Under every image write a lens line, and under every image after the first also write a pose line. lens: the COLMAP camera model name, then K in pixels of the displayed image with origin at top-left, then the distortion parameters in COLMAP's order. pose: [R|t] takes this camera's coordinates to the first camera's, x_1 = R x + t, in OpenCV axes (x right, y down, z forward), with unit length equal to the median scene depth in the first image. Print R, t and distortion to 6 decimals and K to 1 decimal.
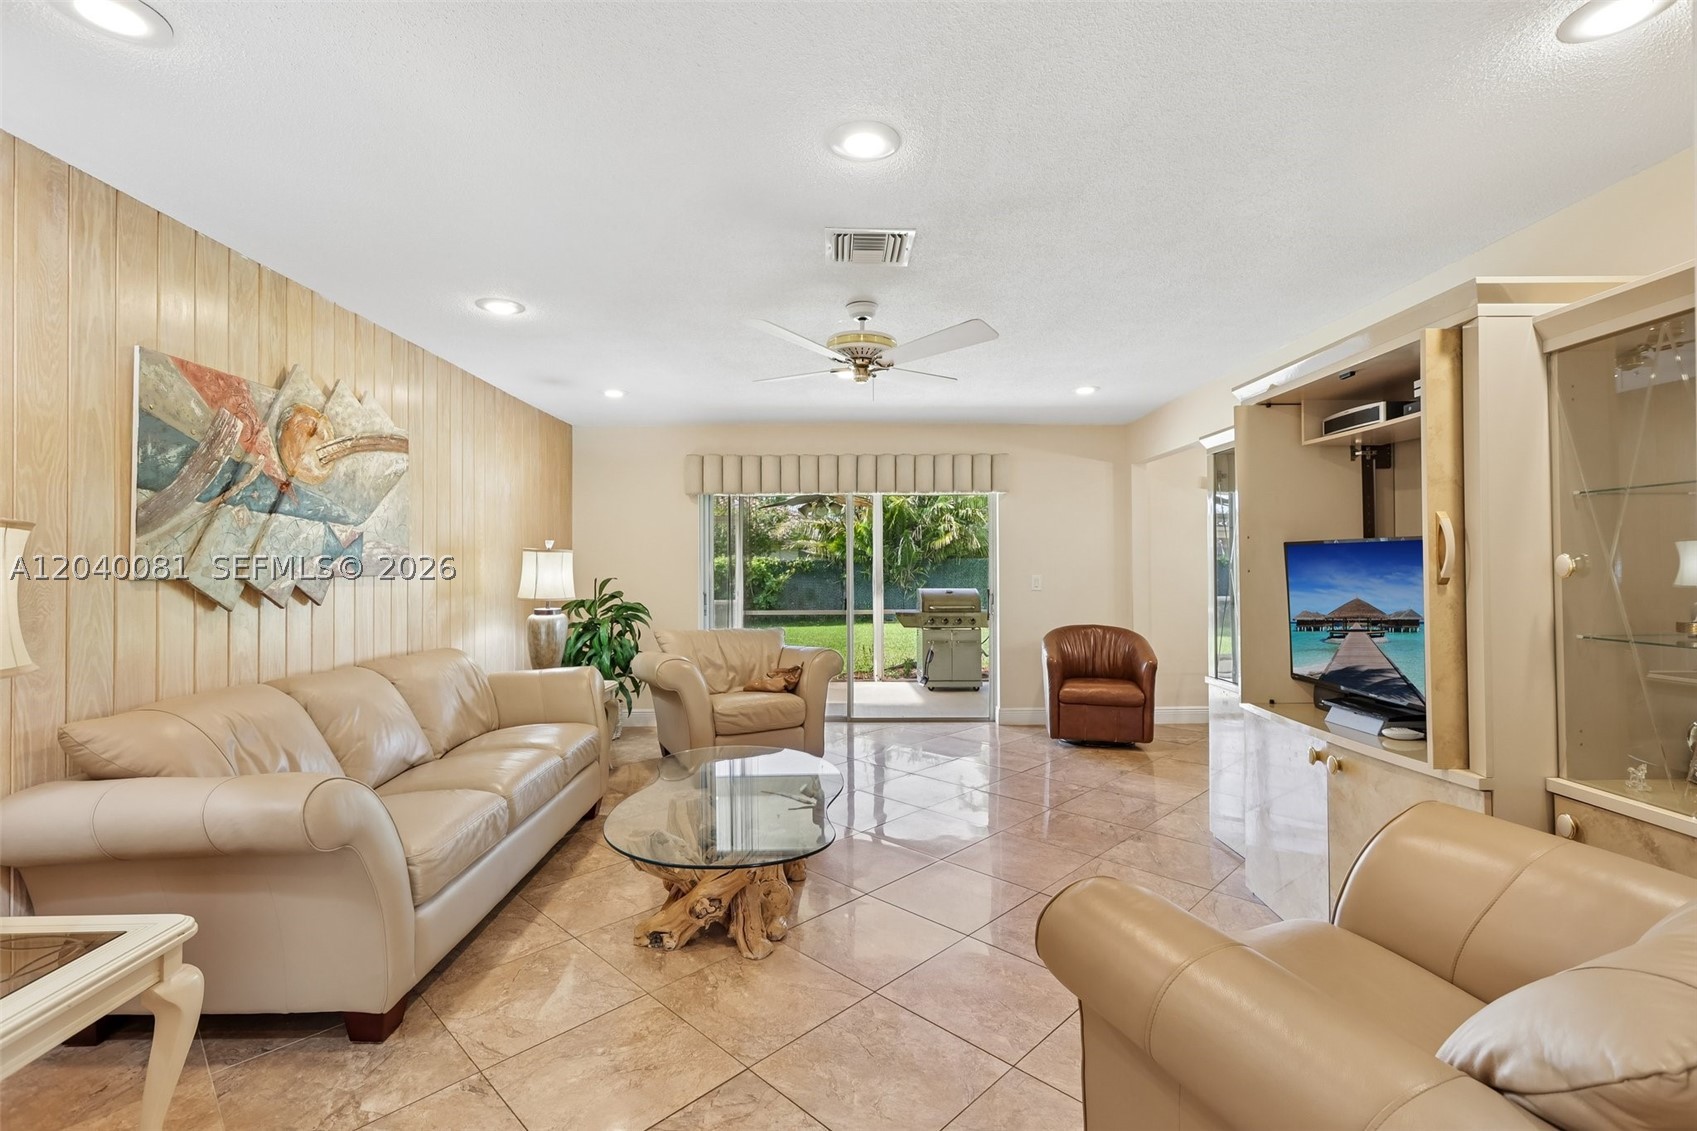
lens RADIAL K [[763.0, 0, 848.6], [0, 763.0, 560.6], [0, 0, 1]] dist [-0.001124, 0.000046]
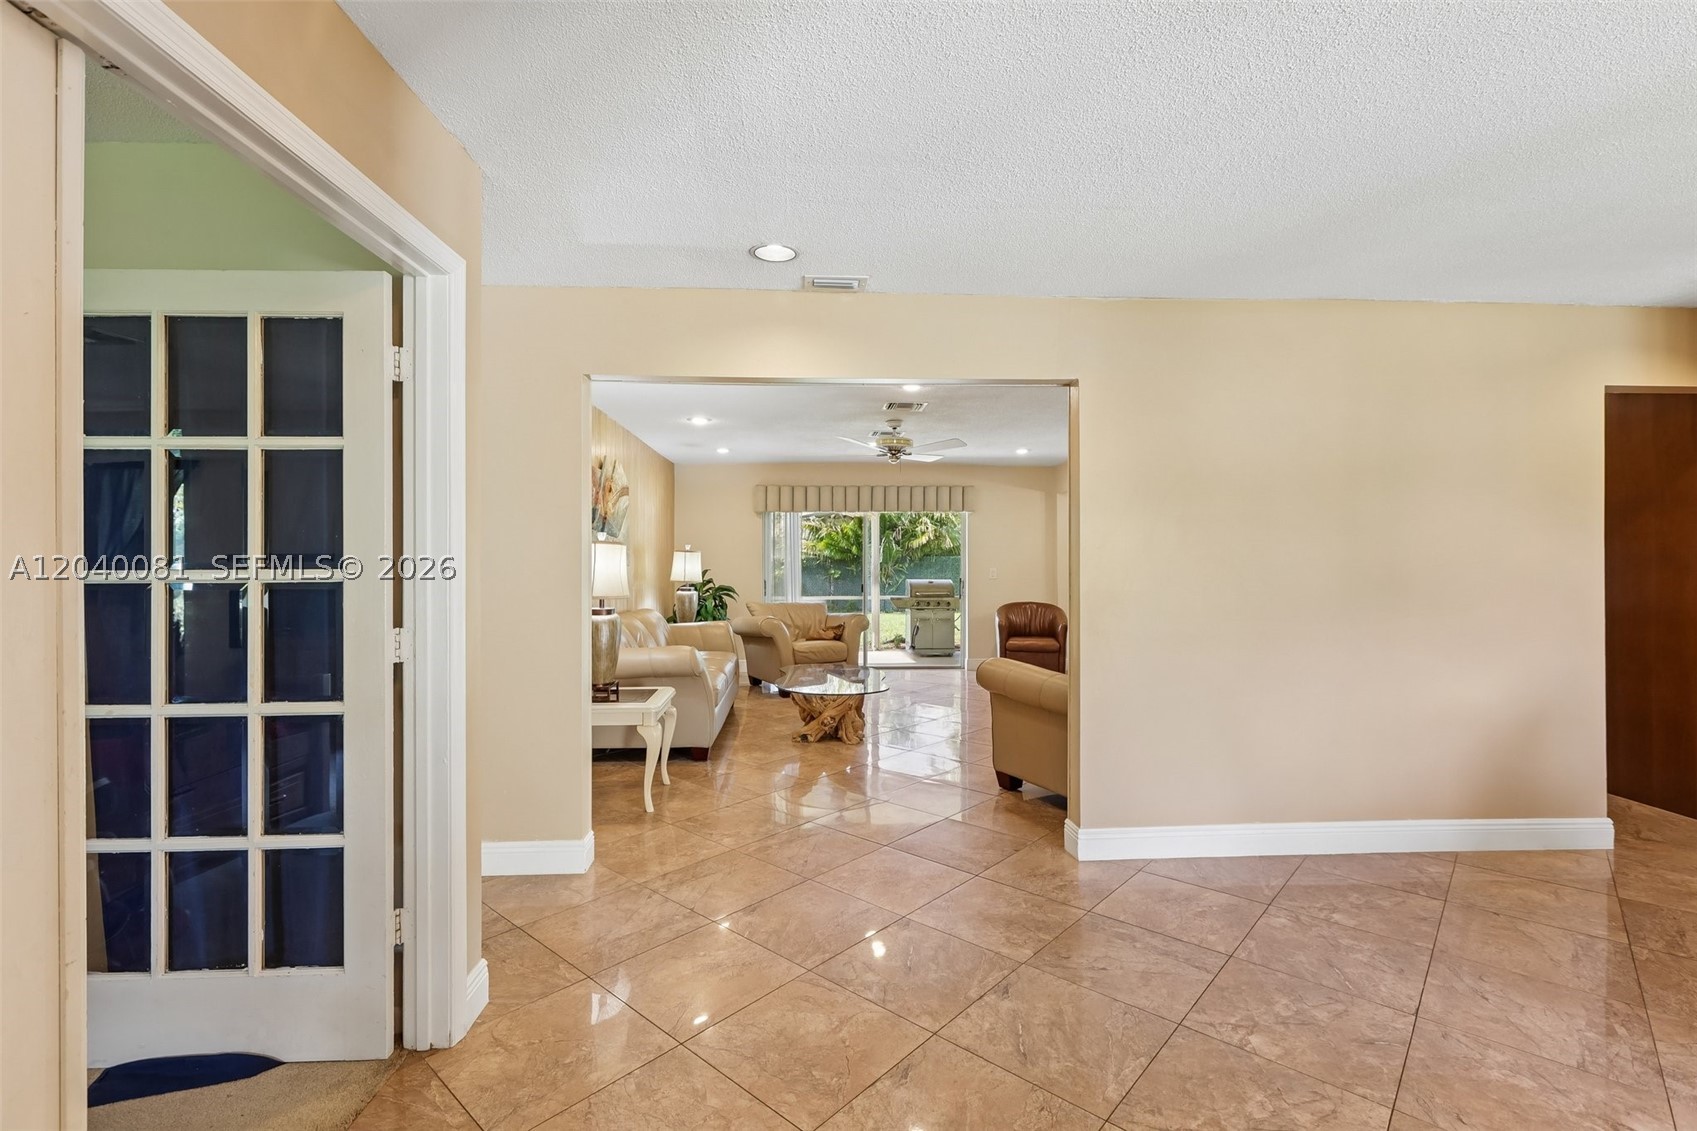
lens RADIAL K [[763.0, 0, 873.9], [0, 763.0, 562.4], [0, 0, 1]] dist [-0.001124, 0.000046]
pose [[0.997586, 0.002506, 0.069393, -0.102497], [-0.002886, 0.999981, 0.005373, 0.000720], [-0.069379, -0.005560, 0.997575, -0.547299]]
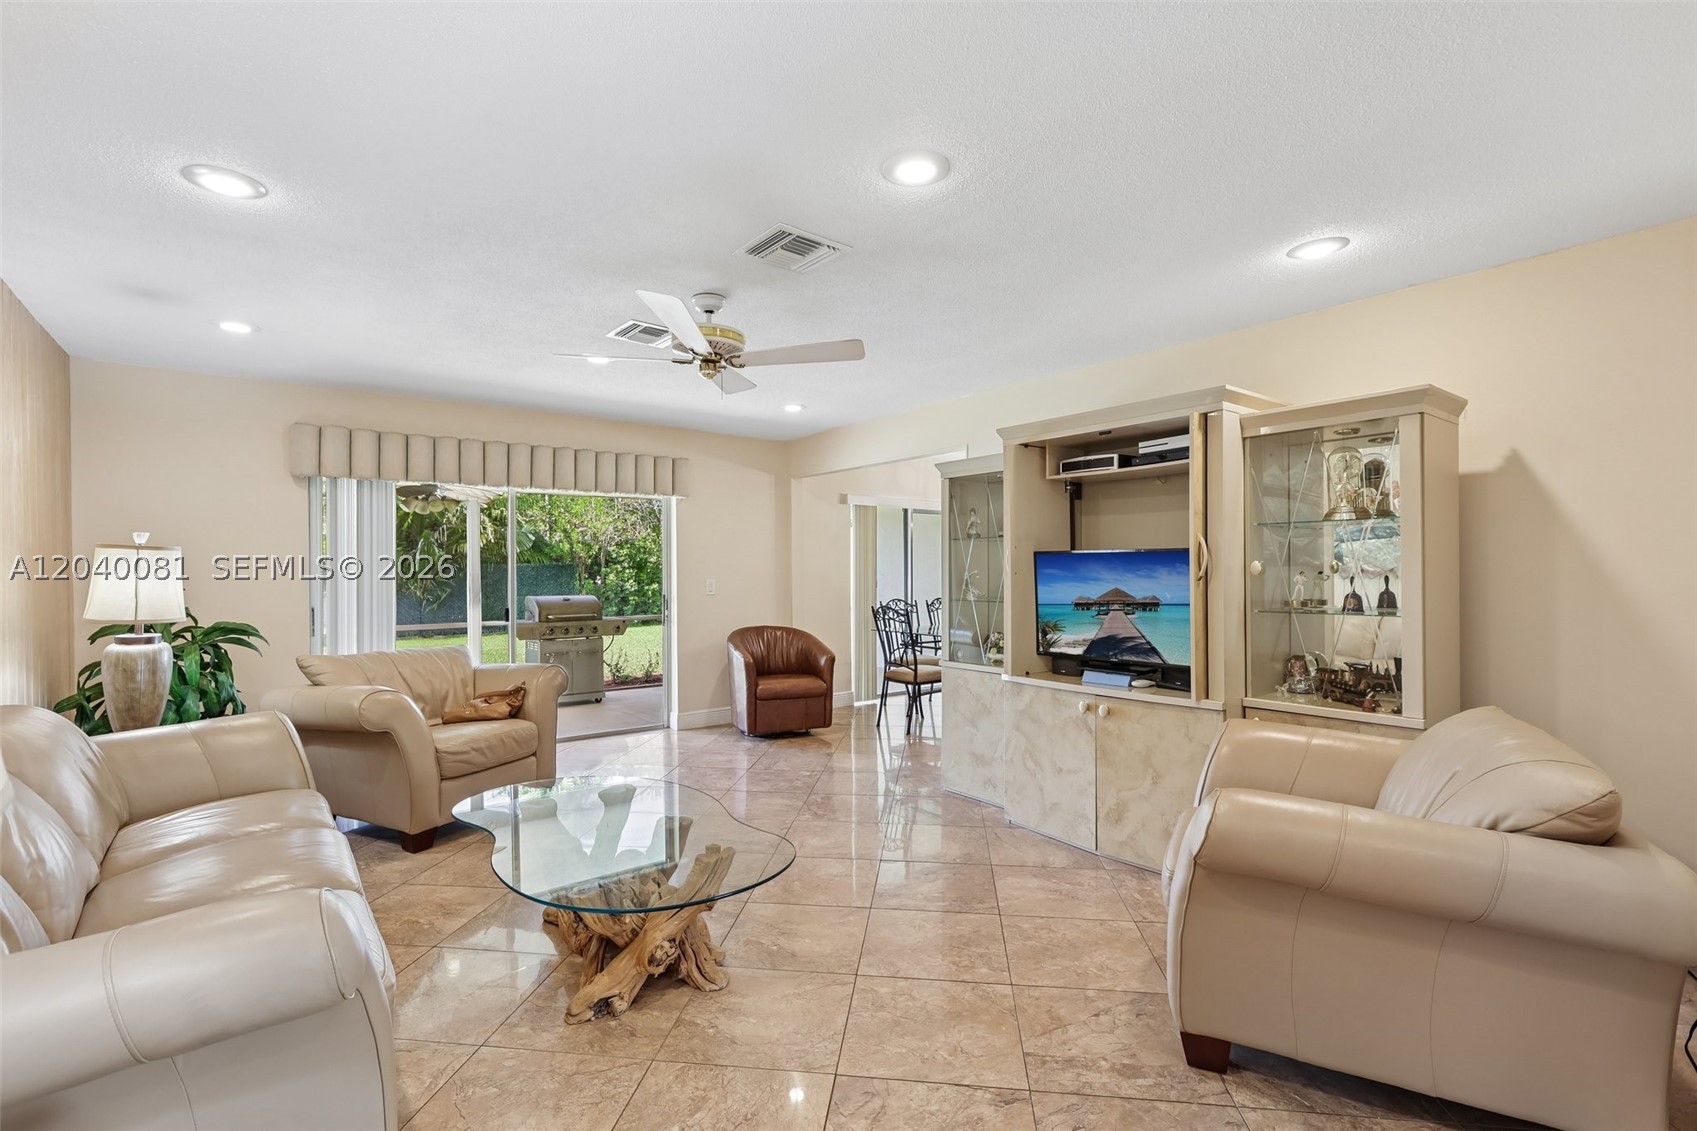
lens RADIAL K [[763.0, 0, 868.6], [0, 763.0, 577.7], [0, 0, 1]] dist [-0.001124, 0.000046]
pose [[0.790069, -0.006362, 0.612984, -0.264939], [-0.002357, 0.999907, 0.013417, 0.002431], [-0.613013, -0.012045, 0.789981, 0.074961]]
